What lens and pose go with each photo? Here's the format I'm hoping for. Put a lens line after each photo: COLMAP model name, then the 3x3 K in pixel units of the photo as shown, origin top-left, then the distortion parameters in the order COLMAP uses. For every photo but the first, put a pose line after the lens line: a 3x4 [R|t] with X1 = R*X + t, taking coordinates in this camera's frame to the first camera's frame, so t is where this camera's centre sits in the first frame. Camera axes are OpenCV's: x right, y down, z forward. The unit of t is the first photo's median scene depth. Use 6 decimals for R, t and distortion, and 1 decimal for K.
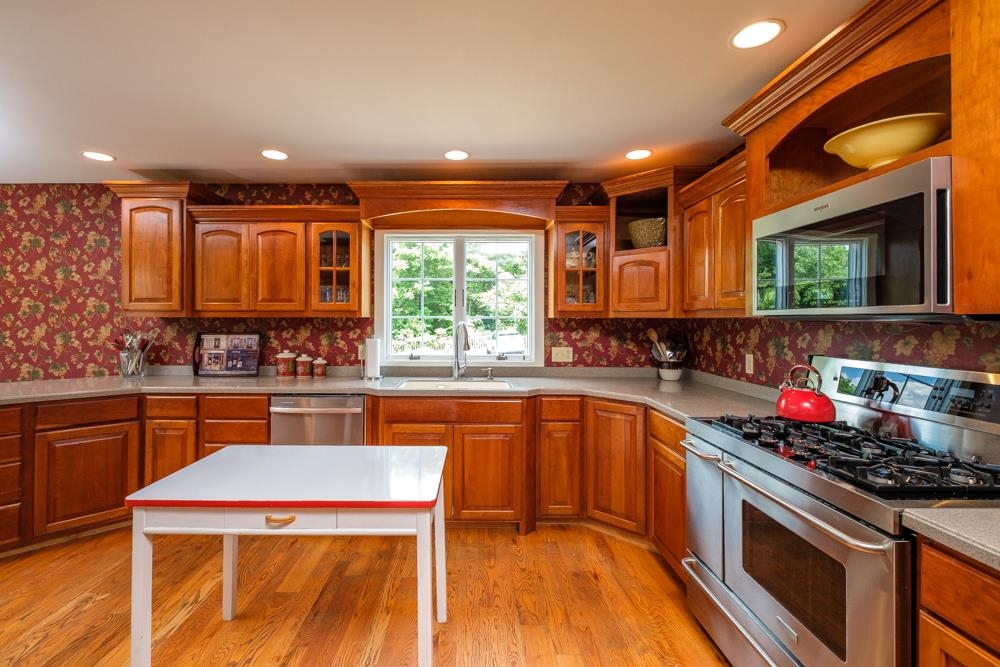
lens RADIAL K [[467.3, 0, 498.3], [0, 467.3, 318.9], [0, 0, 1]] dist [0.001080, 0.000002]
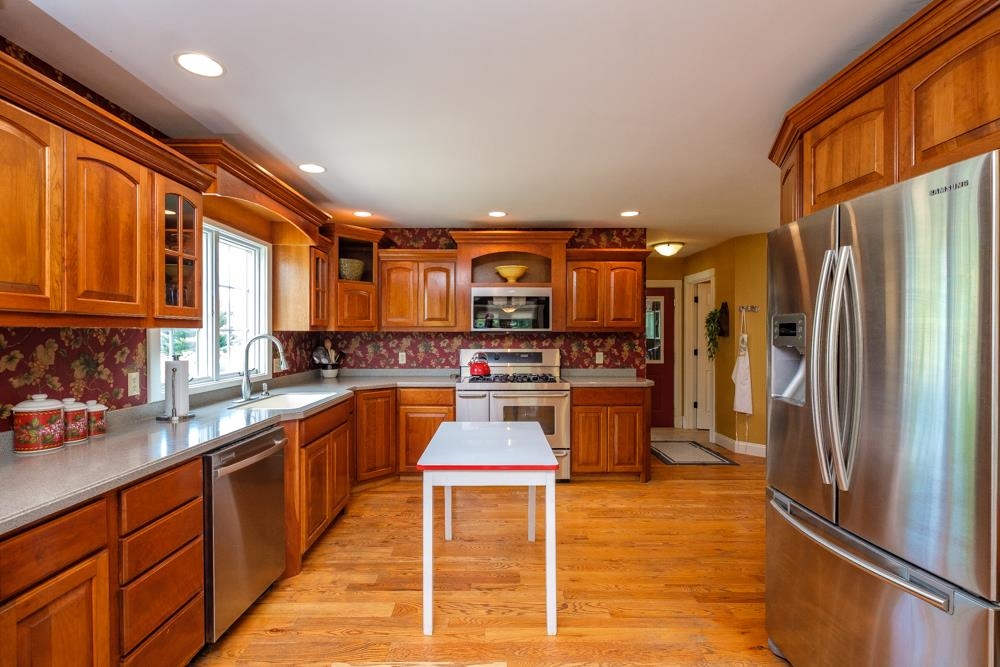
lens RADIAL K [[458.5, 0, 500.0], [0, 458.5, 333.5], [0, 0, 1]] dist [0.000196, -0.000029]
pose [[-0.014086, -0.001016, 0.999900, -1.116125], [-0.001940, 0.999998, 0.000989, 0.001936], [-0.999899, -0.001926, -0.014088, 0.621553]]
